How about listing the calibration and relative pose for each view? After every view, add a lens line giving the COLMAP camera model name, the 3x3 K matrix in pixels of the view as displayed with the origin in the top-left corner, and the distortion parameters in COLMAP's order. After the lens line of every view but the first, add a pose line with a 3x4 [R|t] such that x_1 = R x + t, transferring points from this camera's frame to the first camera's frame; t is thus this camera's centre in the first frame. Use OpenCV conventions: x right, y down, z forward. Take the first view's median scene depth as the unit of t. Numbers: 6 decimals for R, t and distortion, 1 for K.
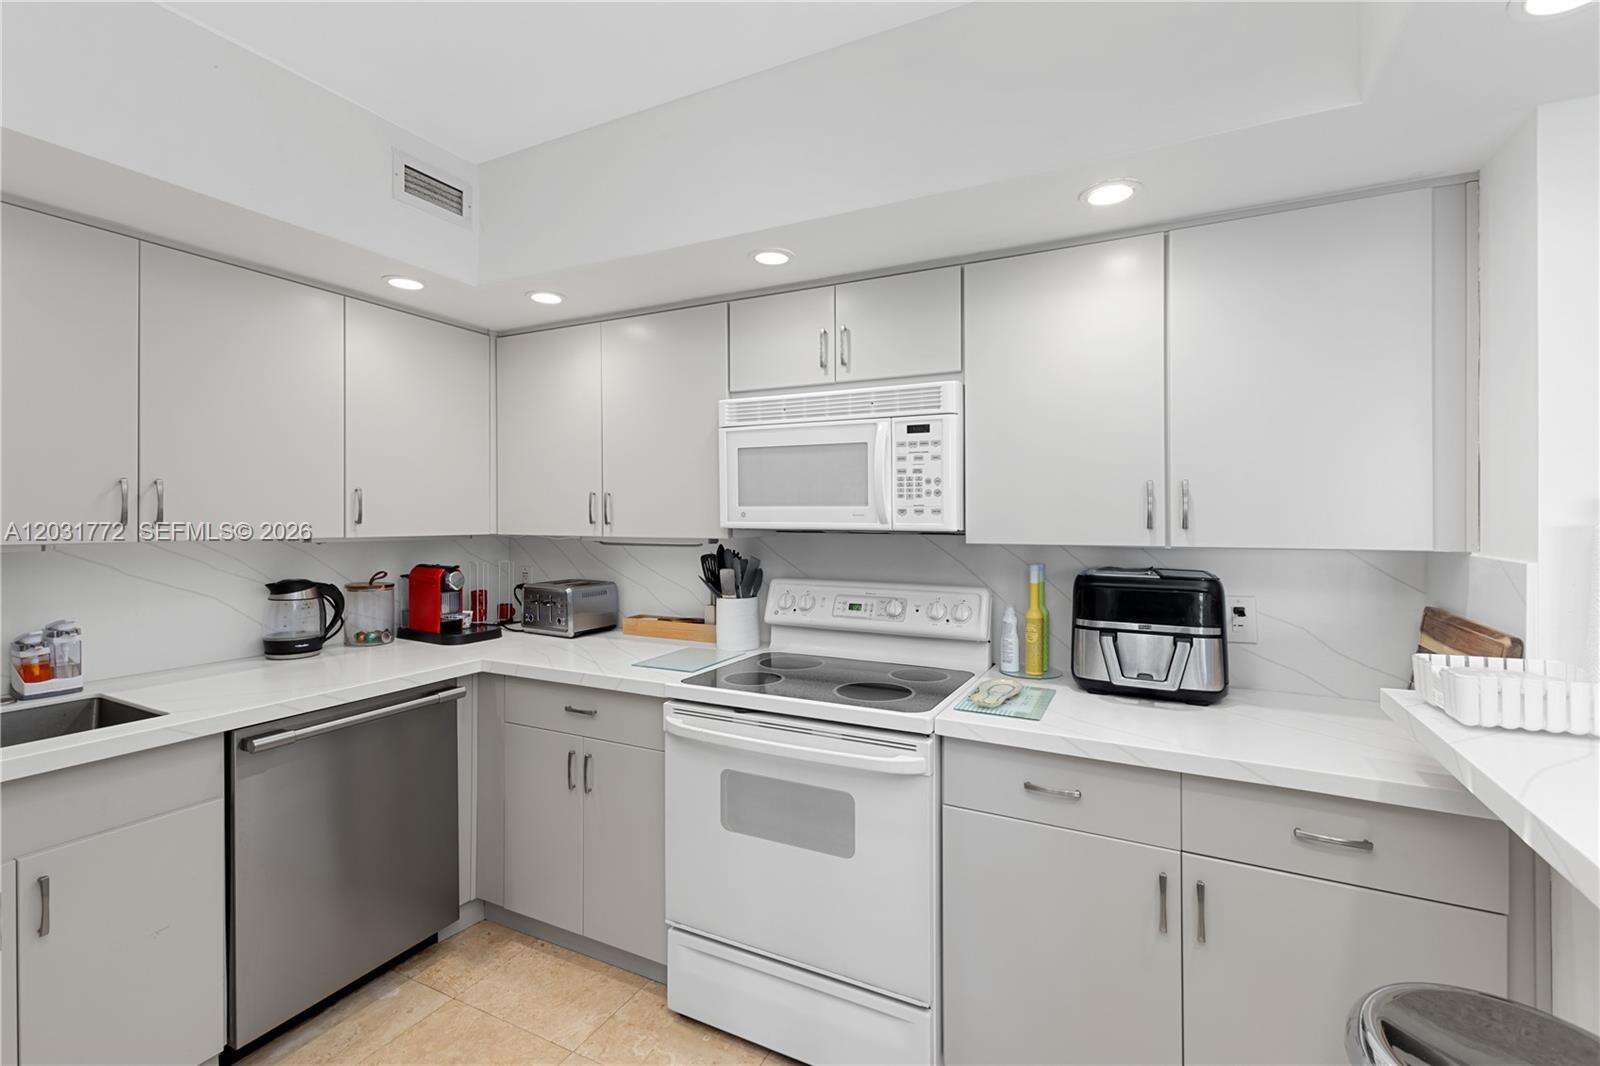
lens RADIAL K [[693.1, 0, 794.4], [0, 693.1, 525.8], [0, 0, 1]] dist [0.008593, -0.000090]
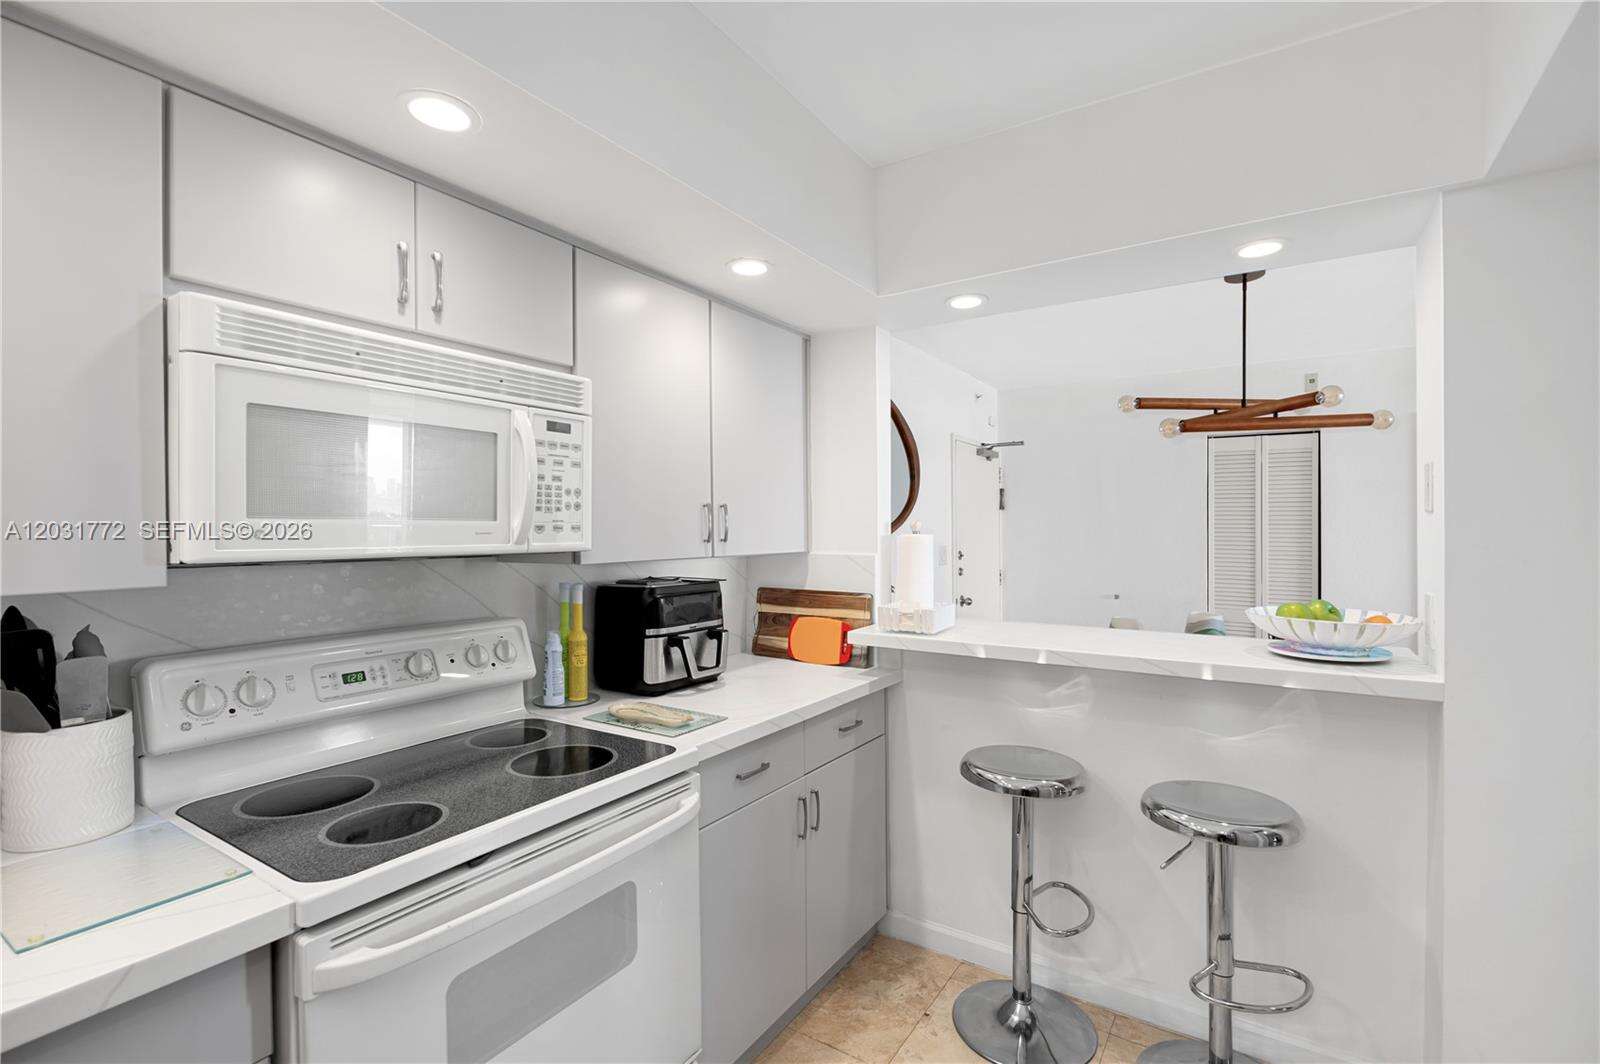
lens RADIAL K [[733.0, 0, 836.8], [0, 733.0, 525.2], [0, 0, 1]] dist [-0.001615, -0.000195]
pose [[0.071341, 0.000159, 0.997452, -0.655378], [0.013083, 0.999914, -0.001095, -0.018853], [-0.997366, 0.013128, 0.071333, 0.607816]]
